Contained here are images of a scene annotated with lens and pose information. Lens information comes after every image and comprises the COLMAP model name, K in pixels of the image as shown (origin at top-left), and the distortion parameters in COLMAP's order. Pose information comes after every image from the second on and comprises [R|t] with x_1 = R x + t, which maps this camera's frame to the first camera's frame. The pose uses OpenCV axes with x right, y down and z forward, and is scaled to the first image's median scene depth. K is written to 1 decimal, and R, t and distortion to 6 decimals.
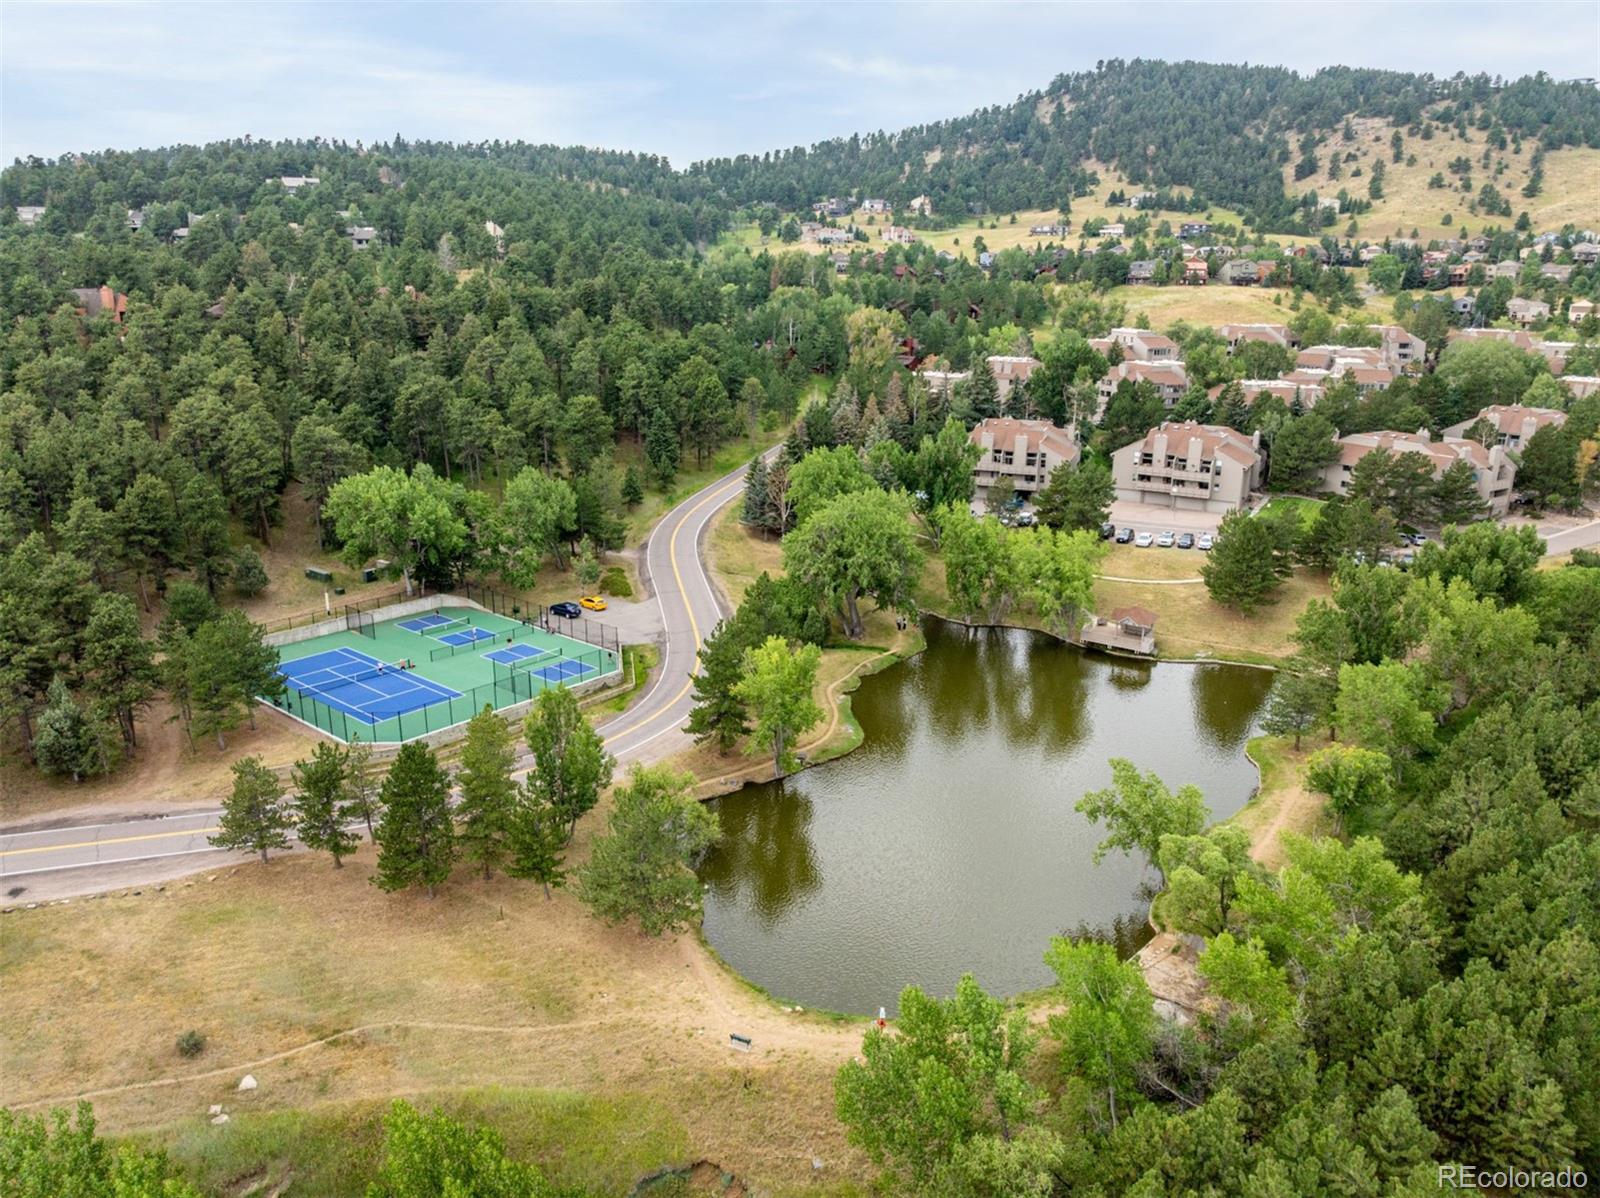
lens RADIAL K [[1120.2, 0, 789.0], [0, 1120.2, 601.6], [0, 0, 1]] dist [-0.056943, 0.033380]
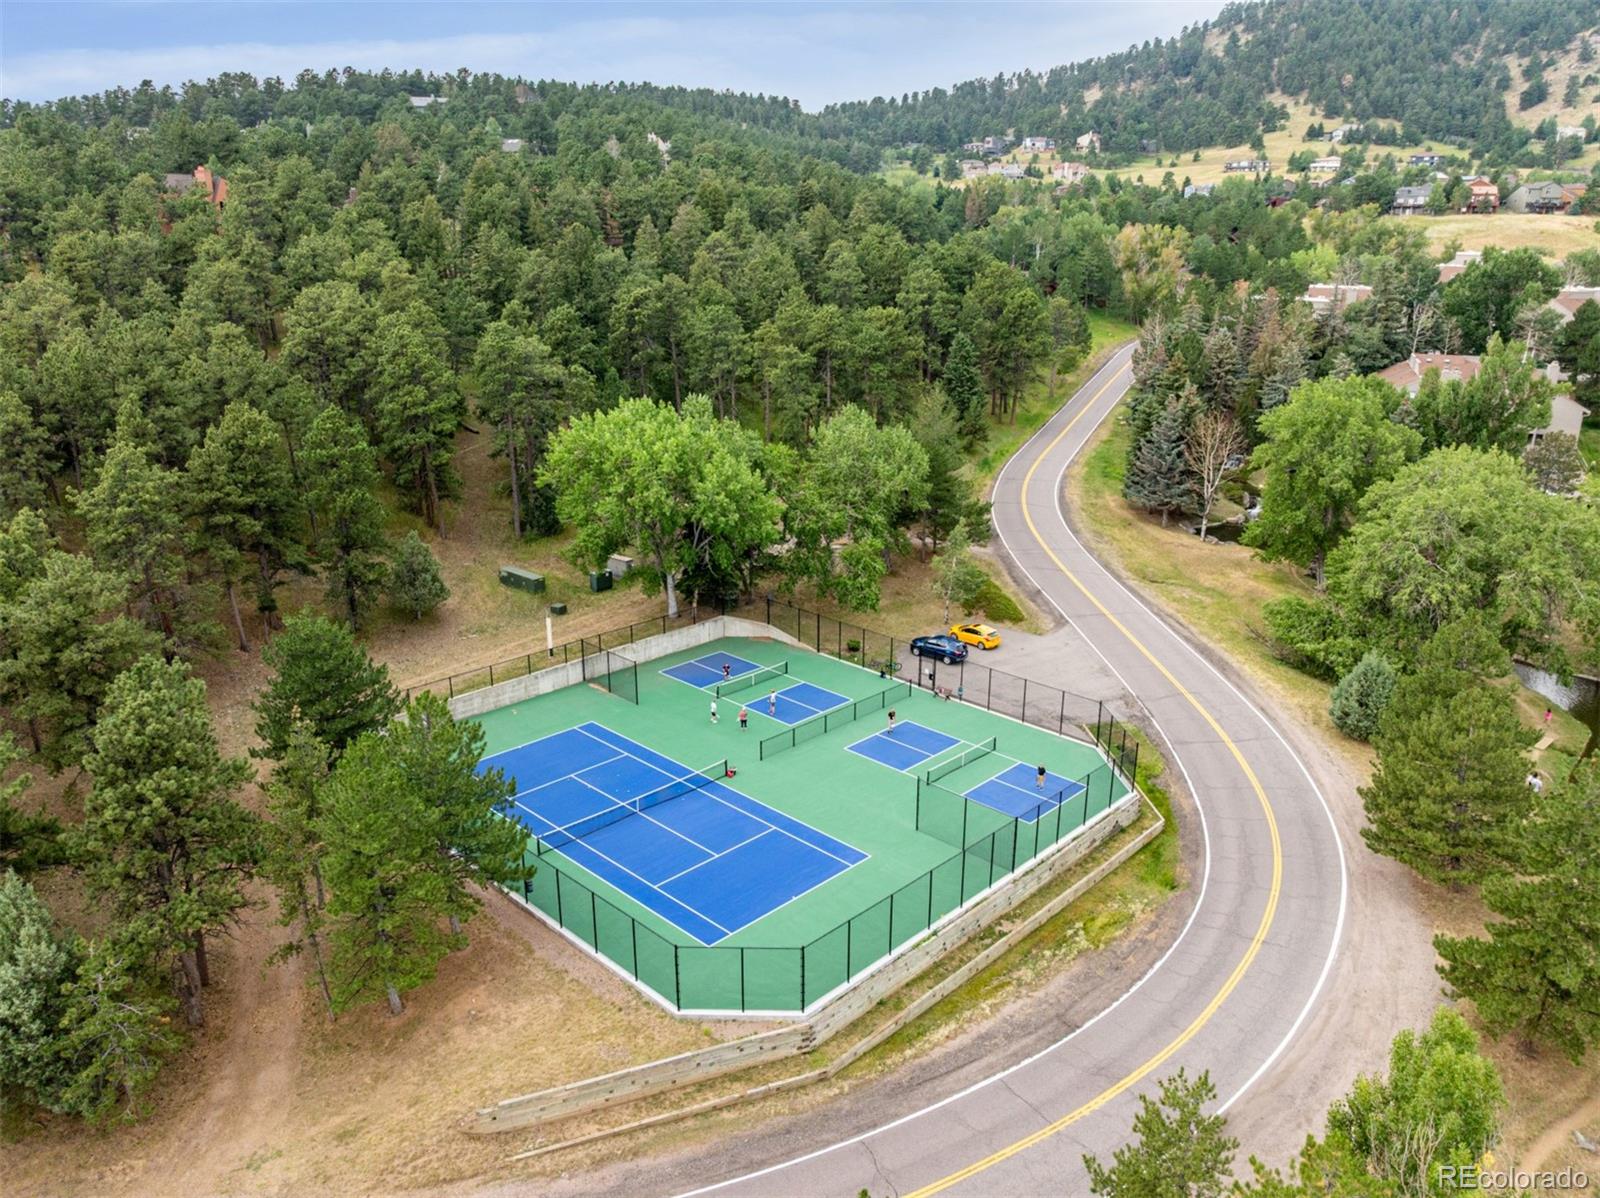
lens RADIAL K [[1120.2, 0, 797.5], [0, 1120.2, 598.8], [0, 0, 1]] dist [-0.056943, 0.033380]
pose [[0.996881, 0.018858, -0.076638, -0.182829], [-0.016844, 0.999498, 0.026838, -0.026115], [0.077106, -0.025464, 0.996698, 0.327113]]
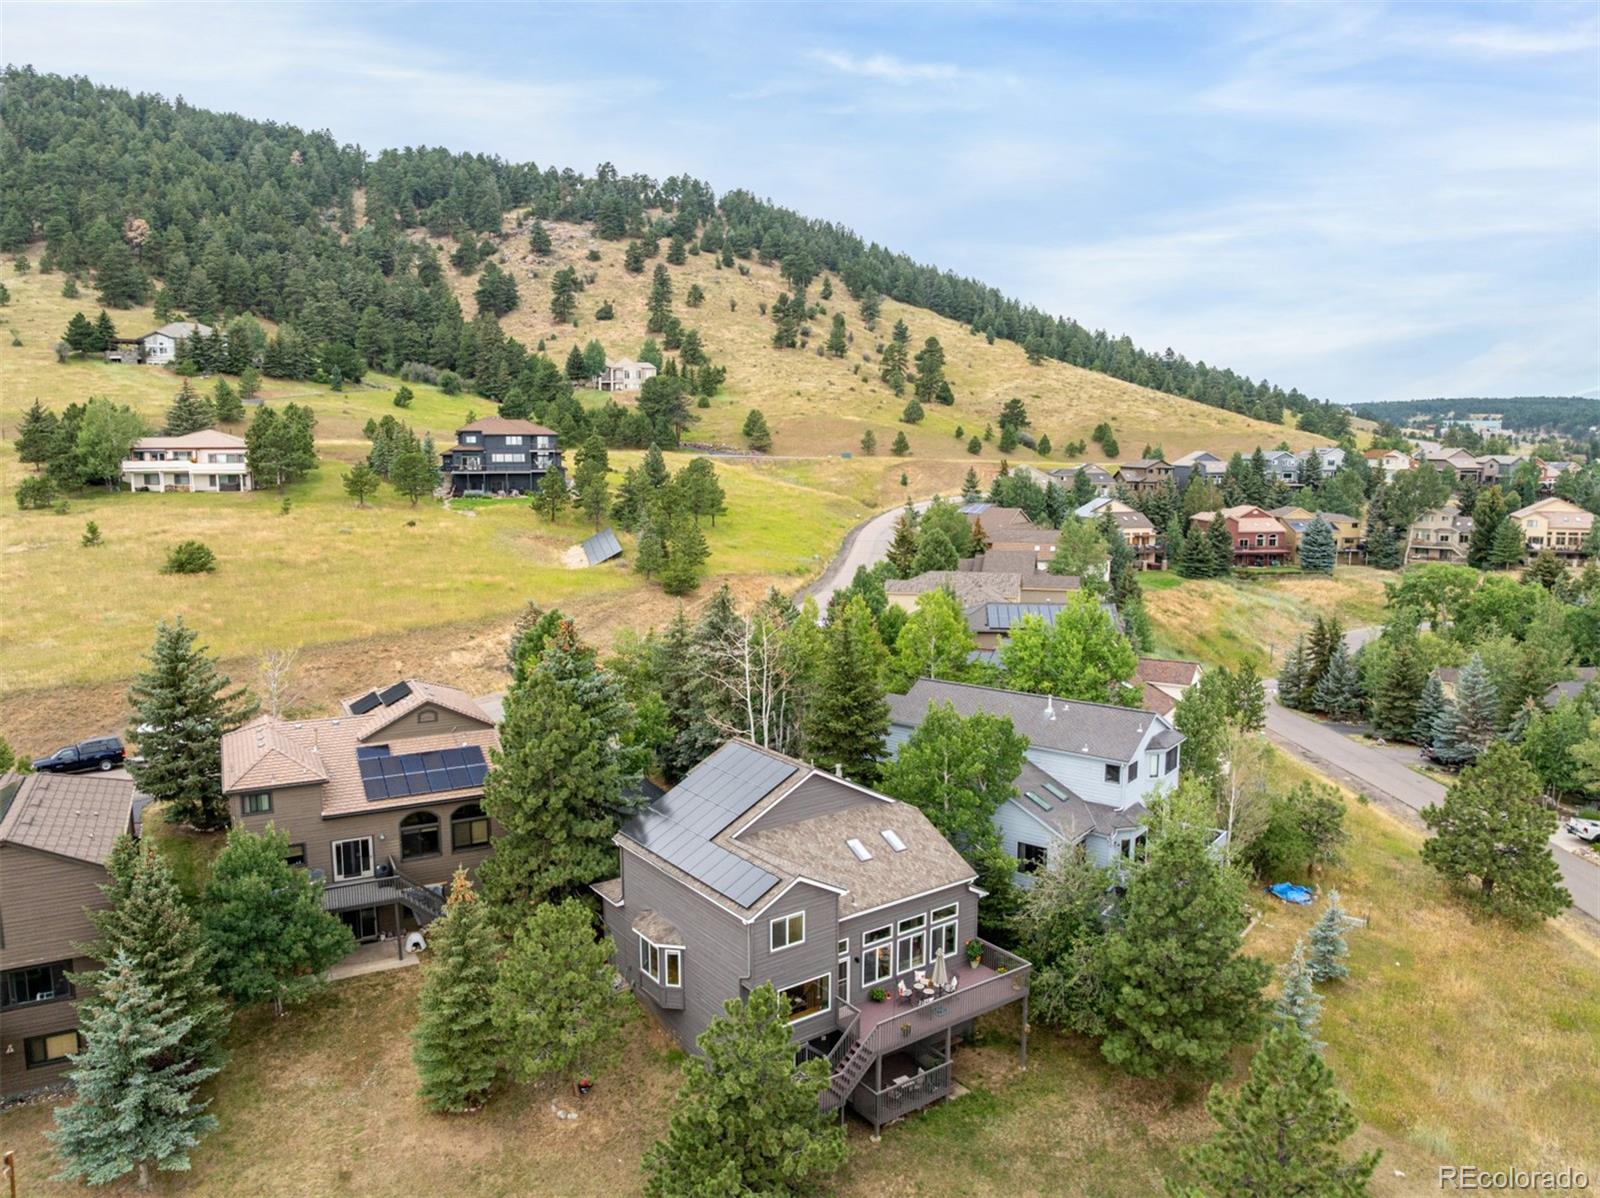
lens RADIAL K [[1120.2, 0, 797.1], [0, 1120.2, 603.1], [0, 0, 1]] dist [-0.056943, 0.033380]
pose [[0.613976, -0.118465, 0.780384, 0.685222], [0.229023, 0.972878, -0.032500, -0.970617], [-0.755369, 0.198680, 0.624455, 2.772332]]
